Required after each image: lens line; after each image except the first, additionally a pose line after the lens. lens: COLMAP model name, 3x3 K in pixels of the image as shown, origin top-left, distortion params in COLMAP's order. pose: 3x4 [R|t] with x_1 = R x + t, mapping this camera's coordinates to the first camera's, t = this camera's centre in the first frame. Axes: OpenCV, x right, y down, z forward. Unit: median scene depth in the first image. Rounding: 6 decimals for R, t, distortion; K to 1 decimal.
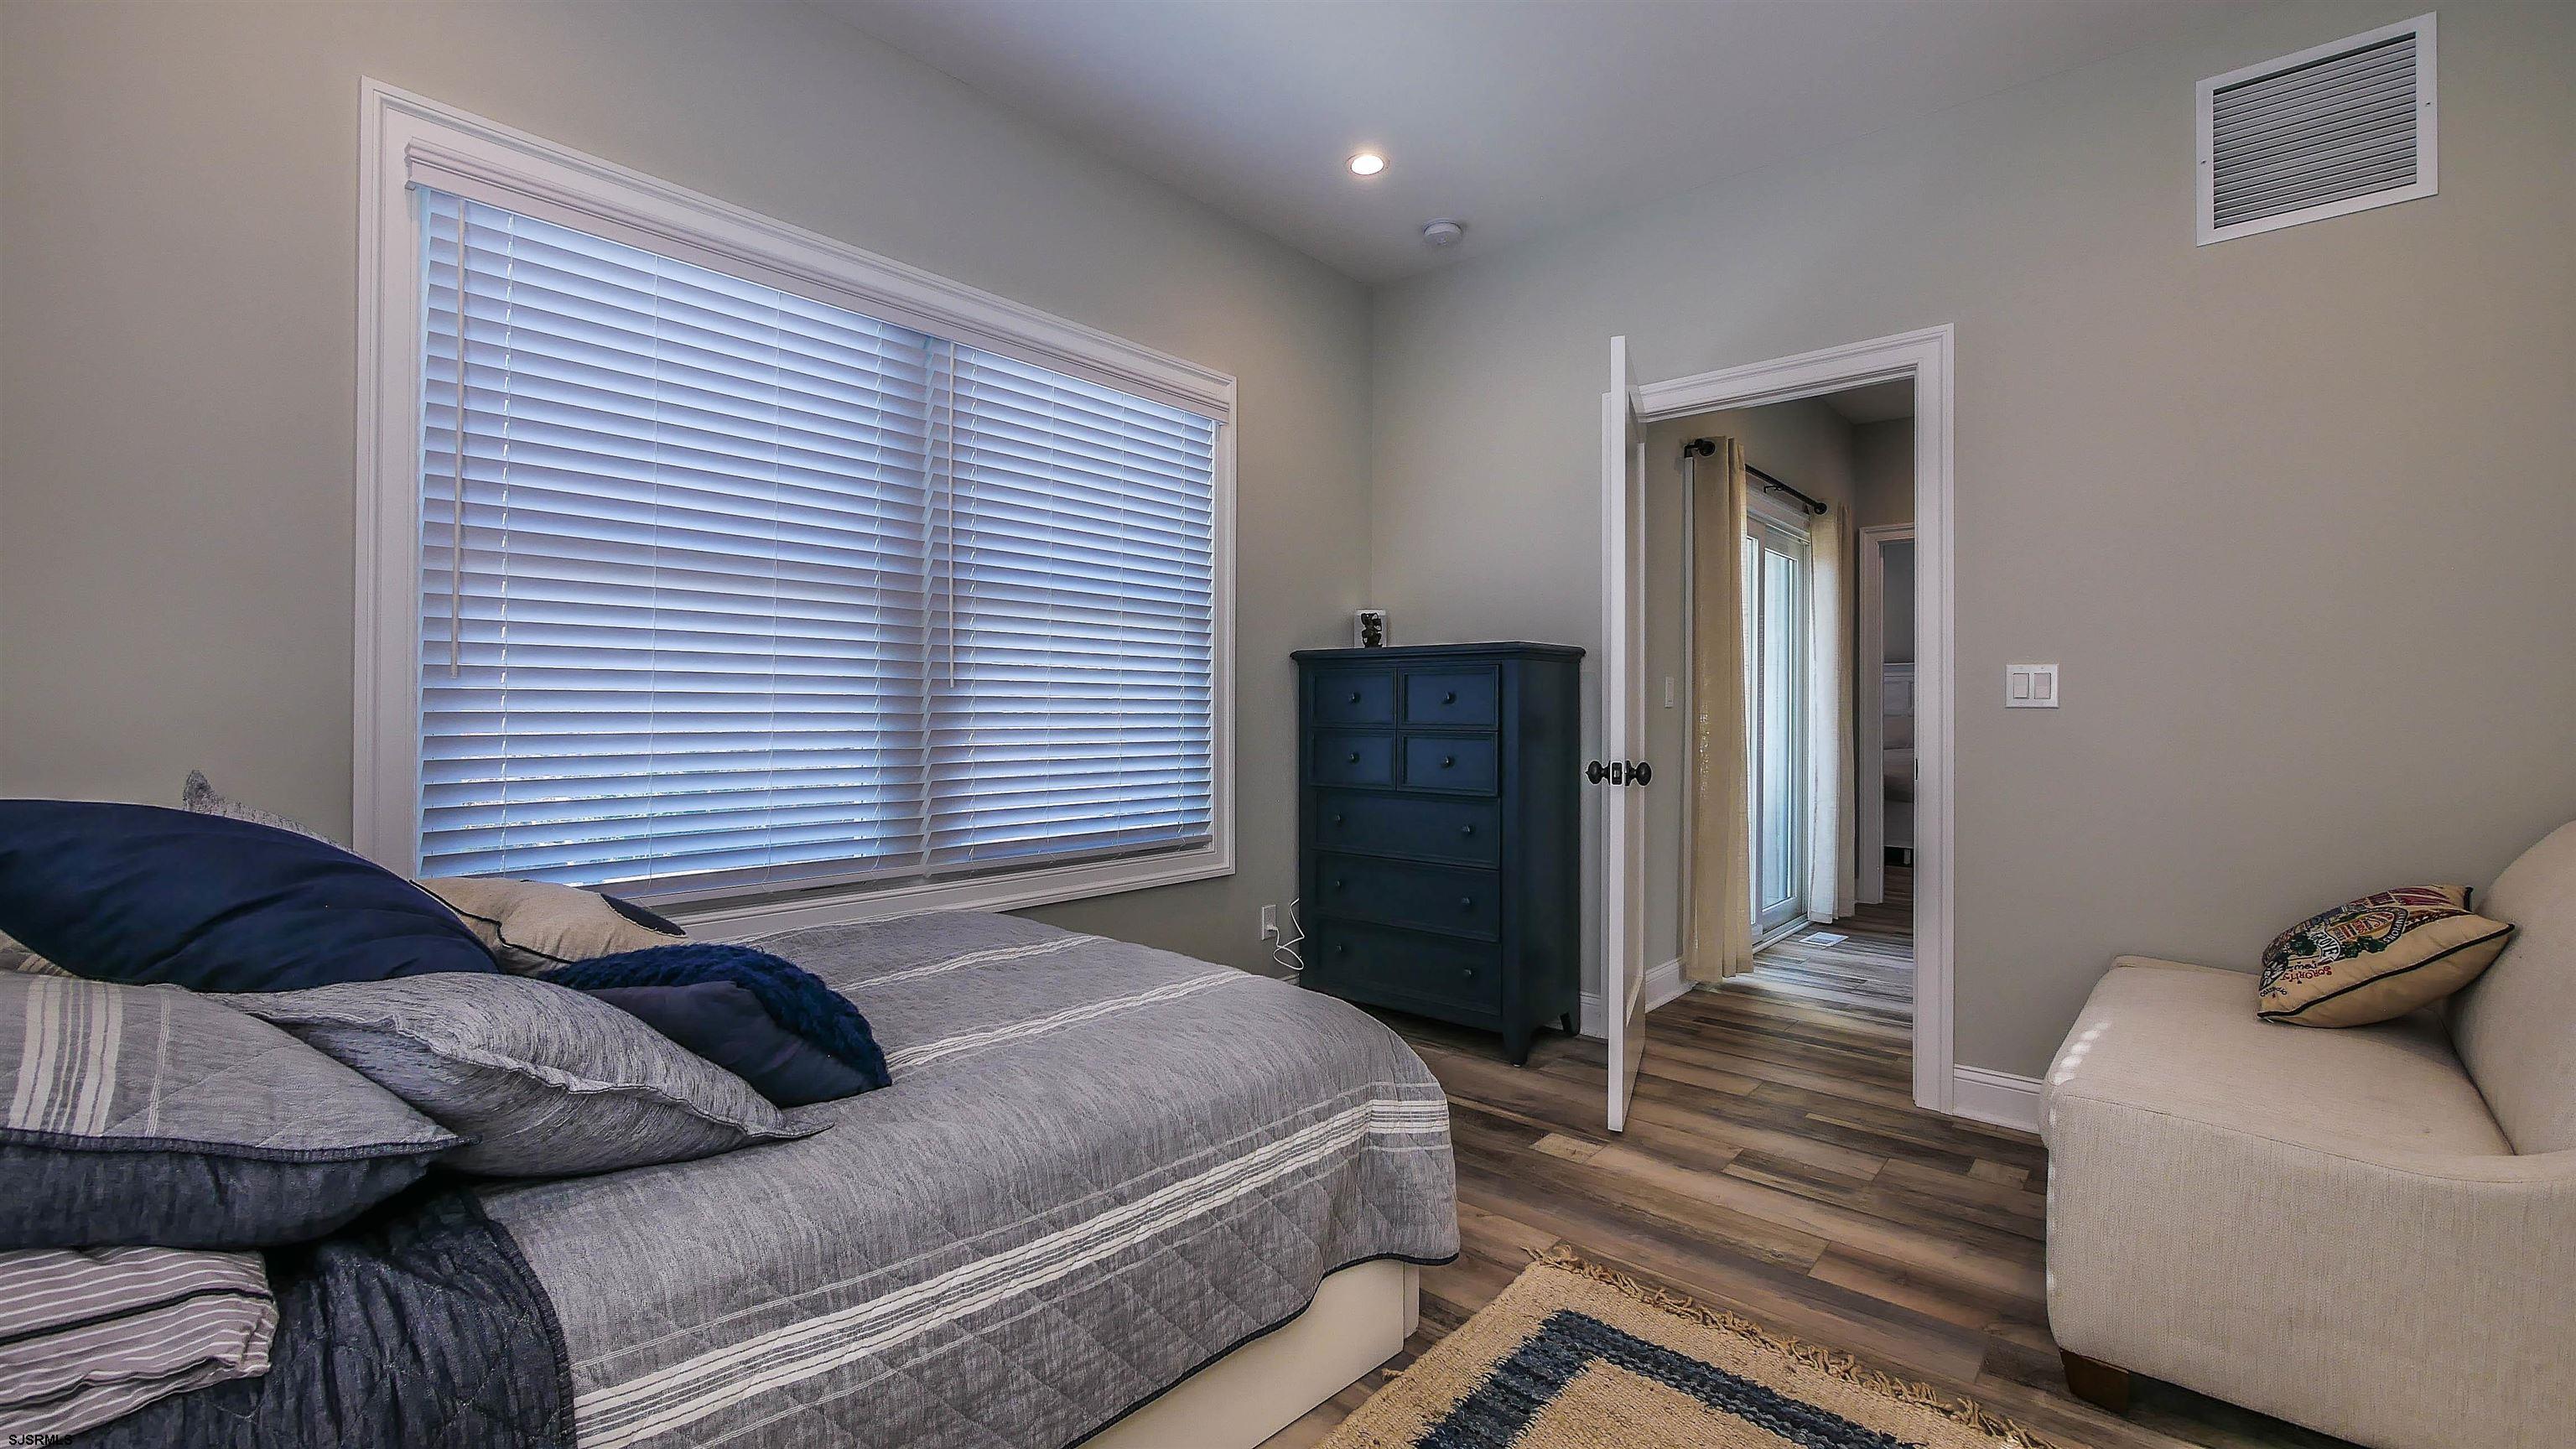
lens RADIAL K [[1056.1, 0, 1288.0], [0, 1056.1, 713.5], [0, 0, 1]] dist [-0.001906, -0.000174]
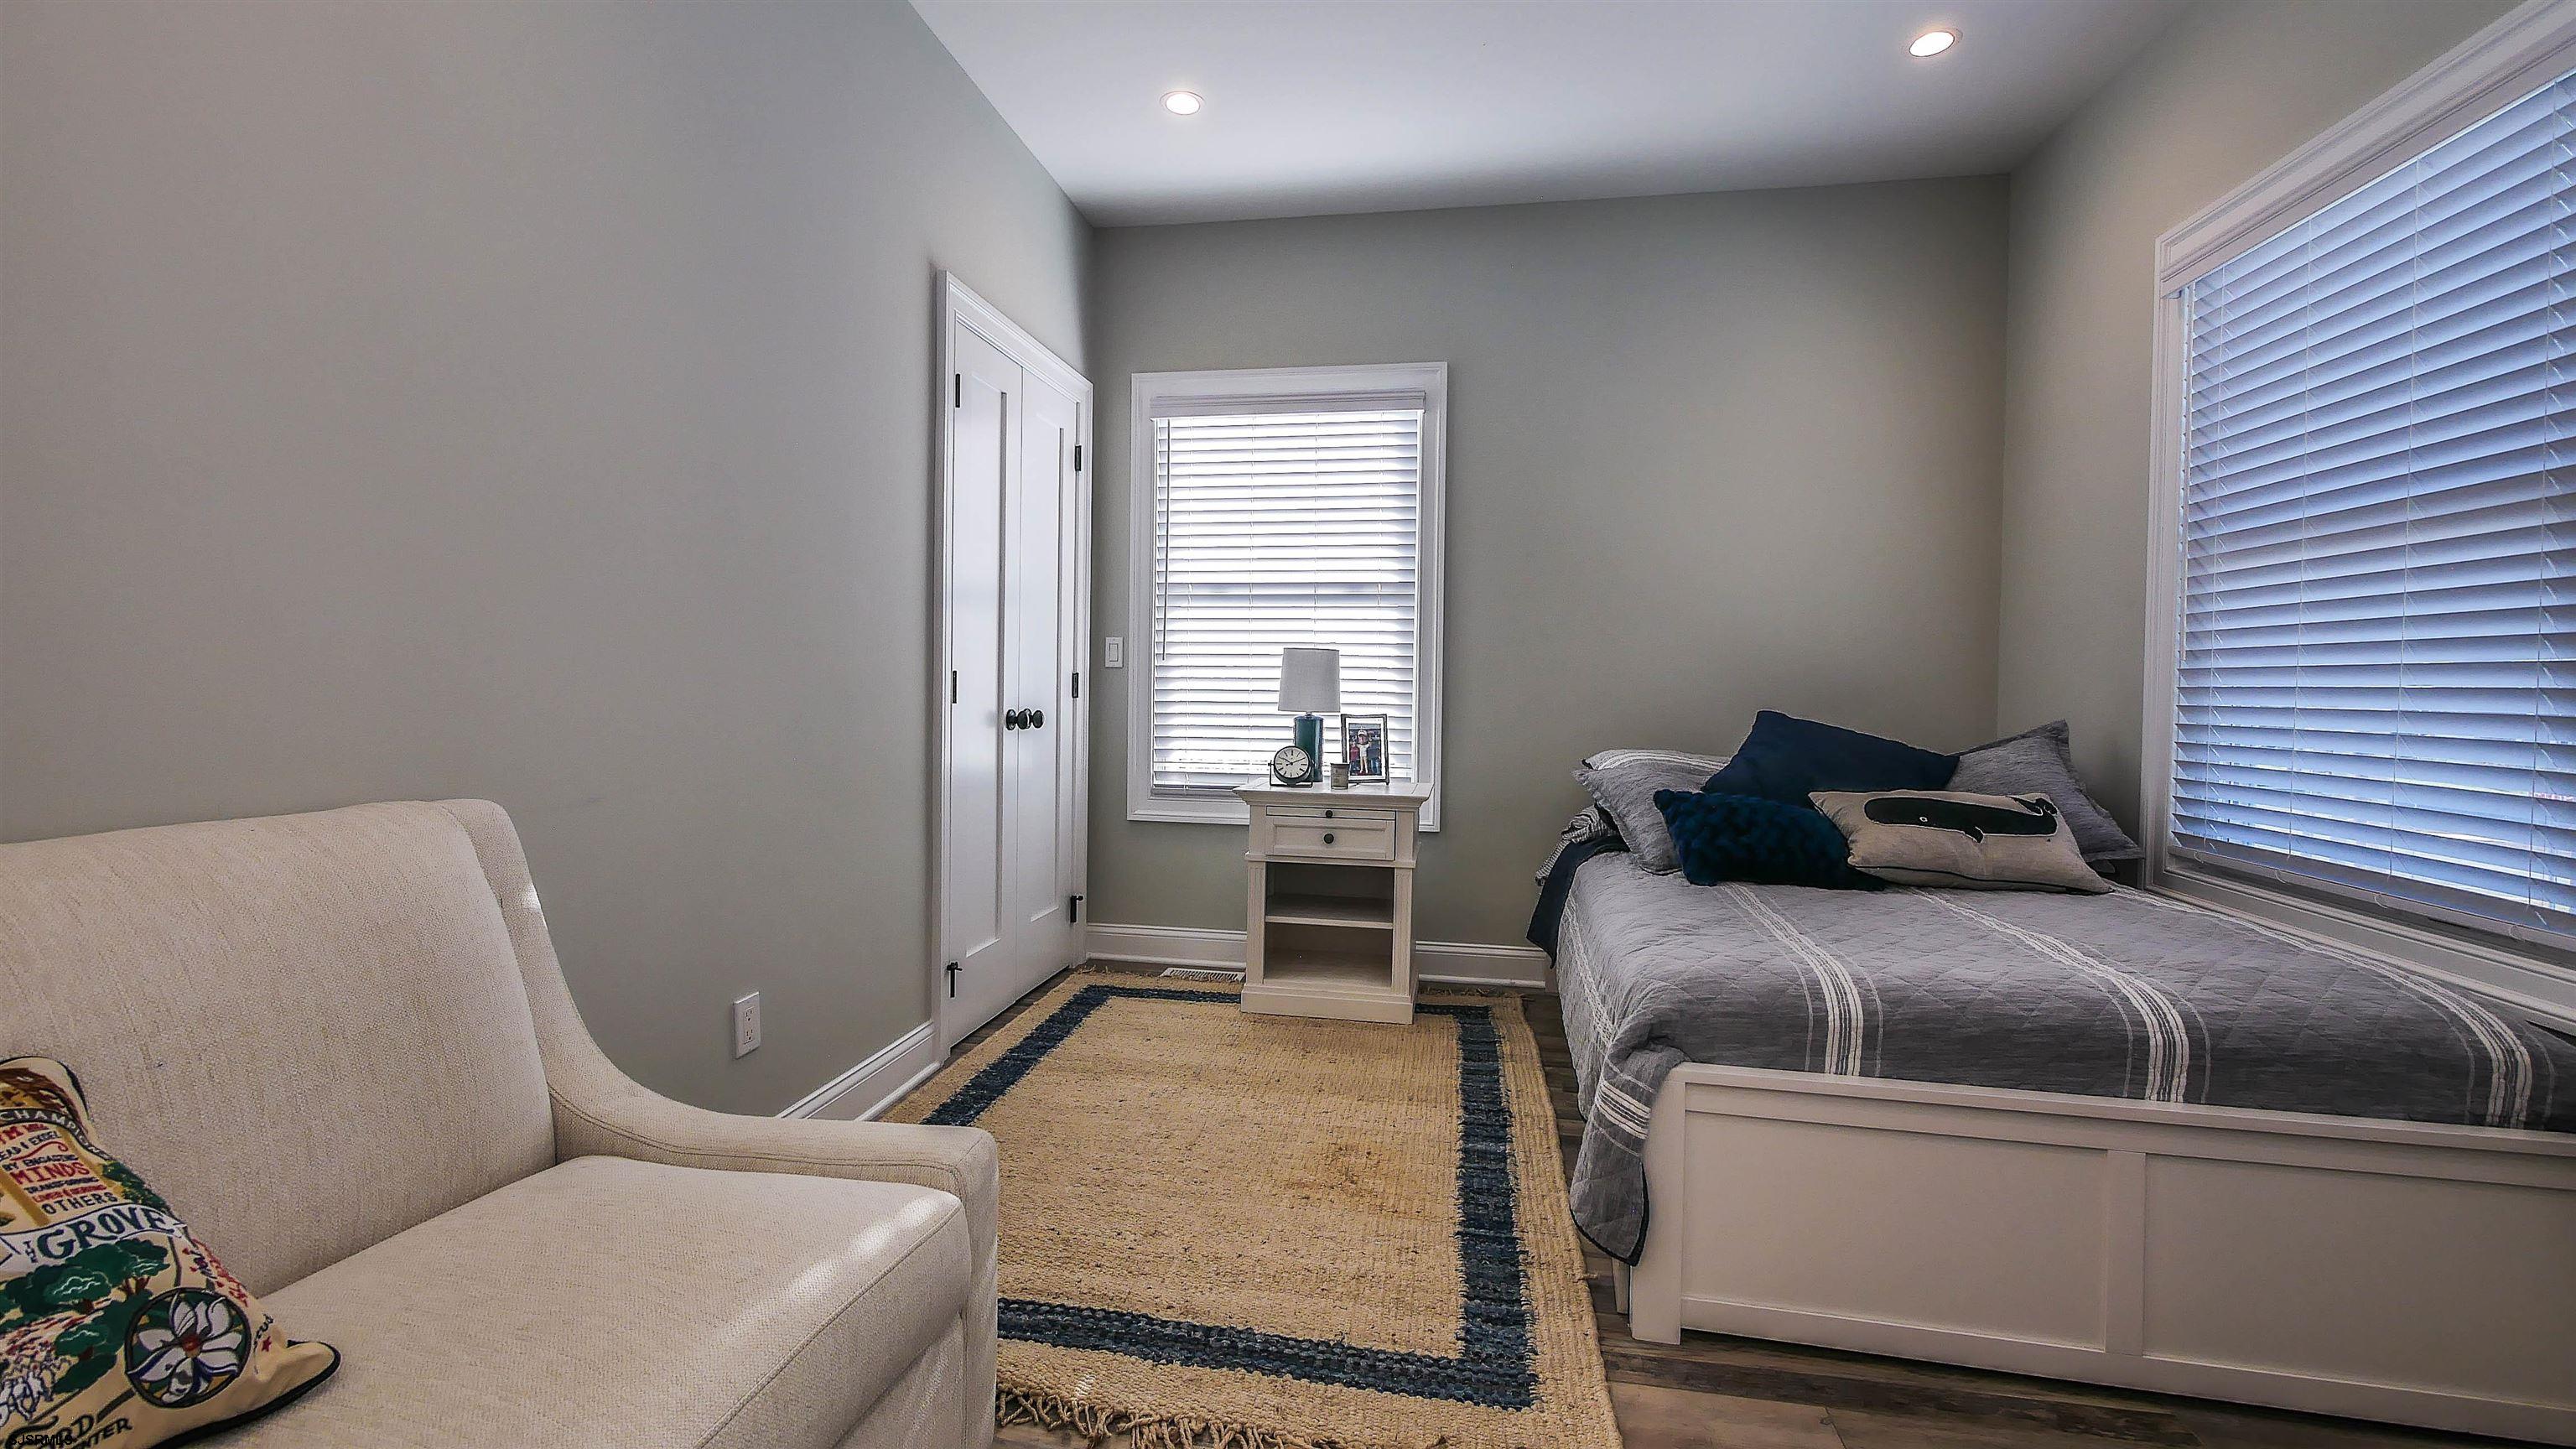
lens RADIAL K [[1056.1, 0, 1288.5], [0, 1056.1, 711.6], [0, 0, 1]] dist [-0.001906, -0.000174]
pose [[-0.849891, 0.002094, -0.526954, 0.938935], [-0.016560, 0.999392, 0.030680, 0.009230], [0.526698, 0.034801, -0.849340, 1.741086]]
